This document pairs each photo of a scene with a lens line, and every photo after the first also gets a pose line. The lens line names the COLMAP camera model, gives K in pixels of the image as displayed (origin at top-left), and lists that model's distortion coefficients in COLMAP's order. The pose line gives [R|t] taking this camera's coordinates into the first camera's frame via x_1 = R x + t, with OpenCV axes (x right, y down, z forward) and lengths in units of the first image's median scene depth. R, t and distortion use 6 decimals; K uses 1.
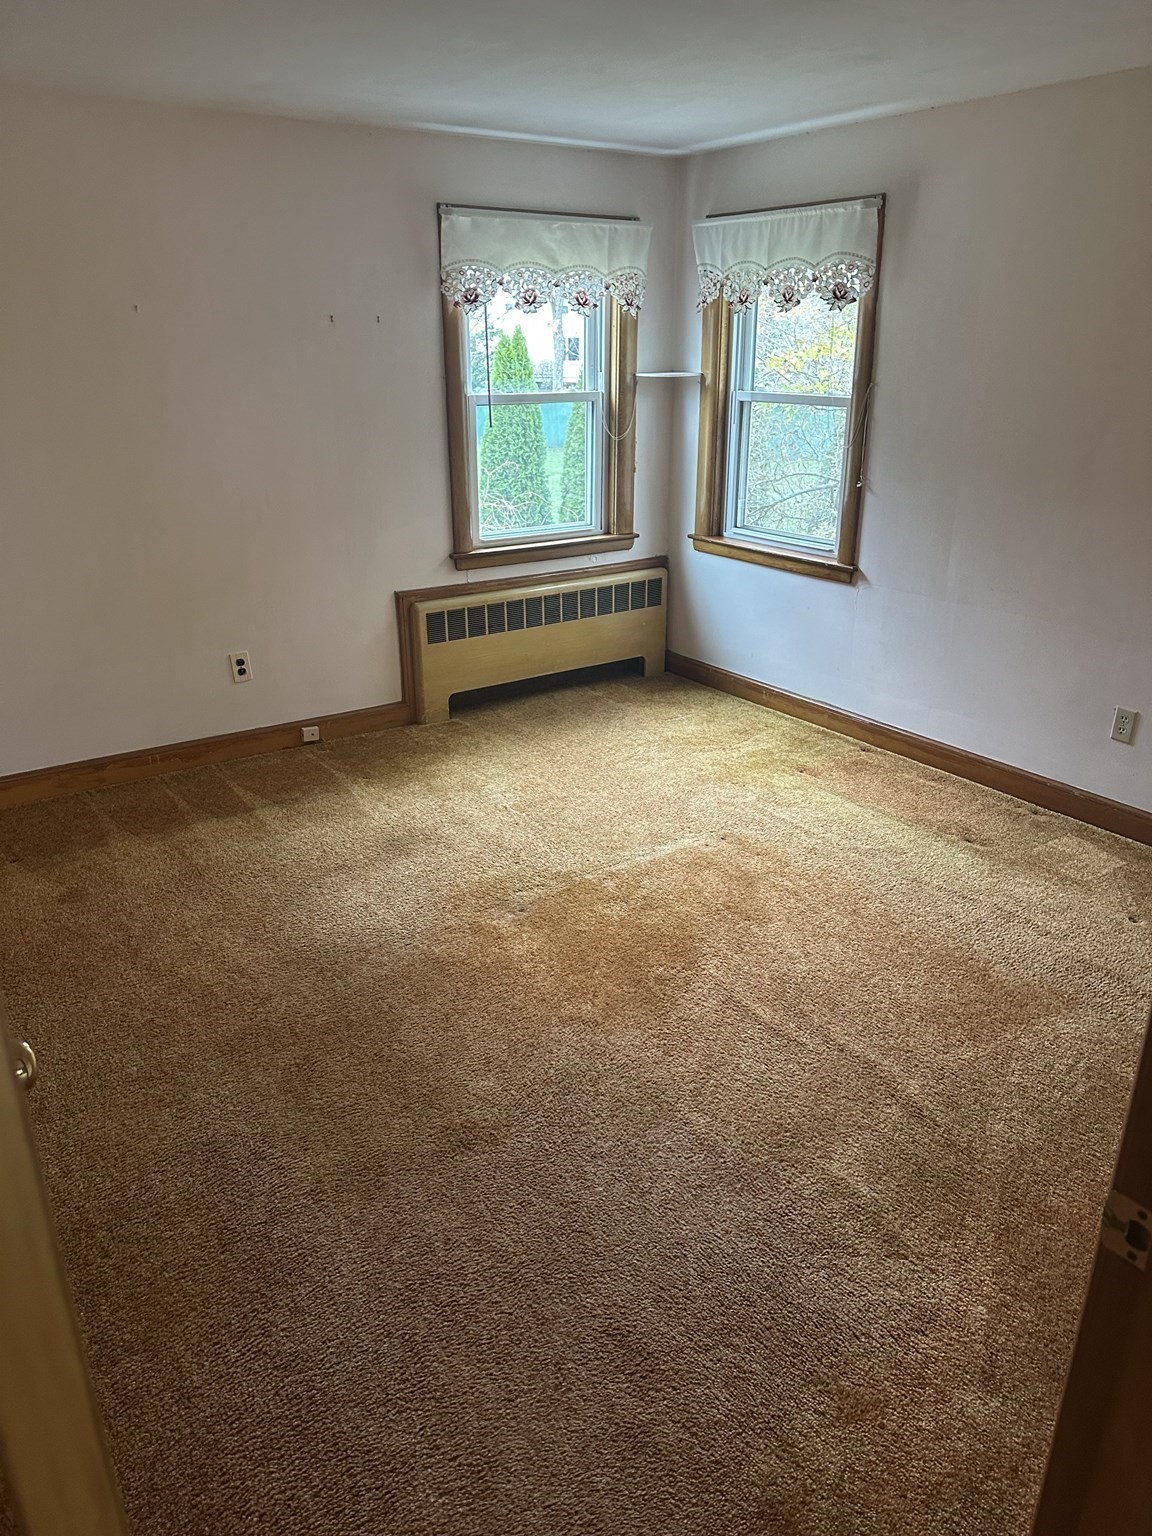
lens RADIAL K [[1084.6, 0, 575.5], [0, 1084.6, 774.0], [0, 0, 1]] dist [0.075747, -0.080016]
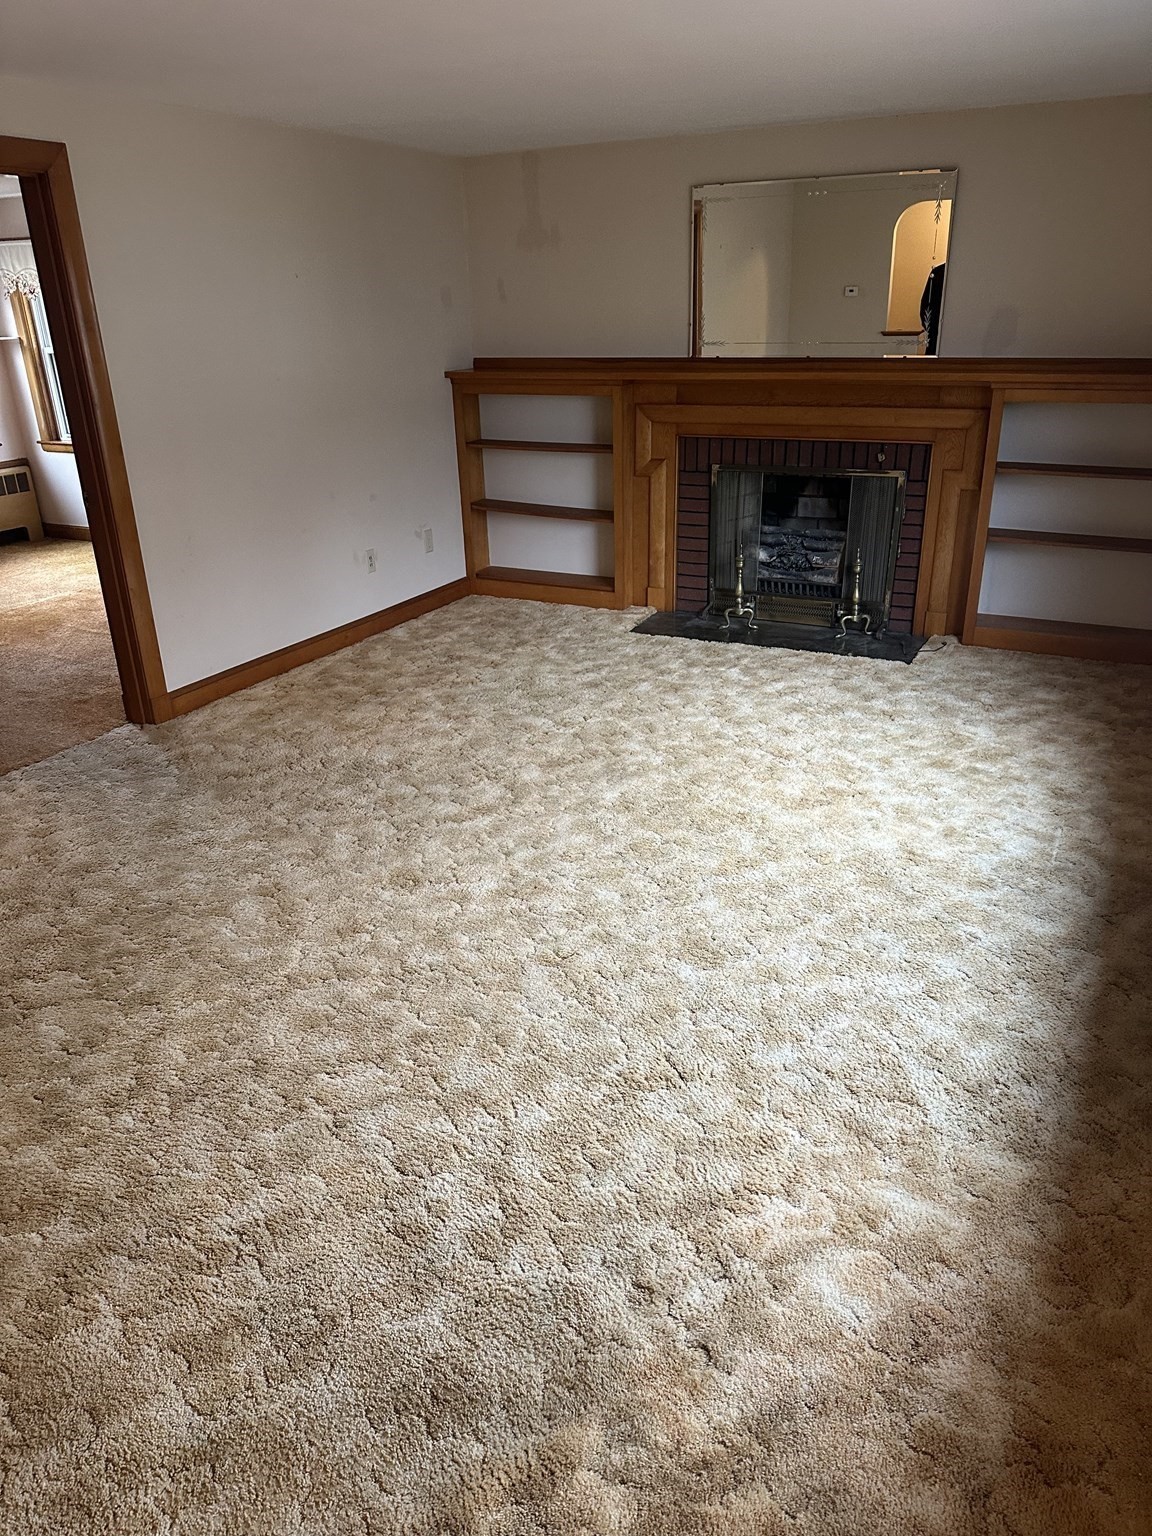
lens RADIAL K [[1084.6, 0, 570.5], [0, 1084.6, 773.3], [0, 0, 1]] dist [0.075747, -0.080016]
pose [[0.884228, -0.201037, 0.421575, 0.019926], [0.193396, 0.979203, 0.061319, 0.310083], [-0.425135, 0.027310, 0.904718, -0.770406]]
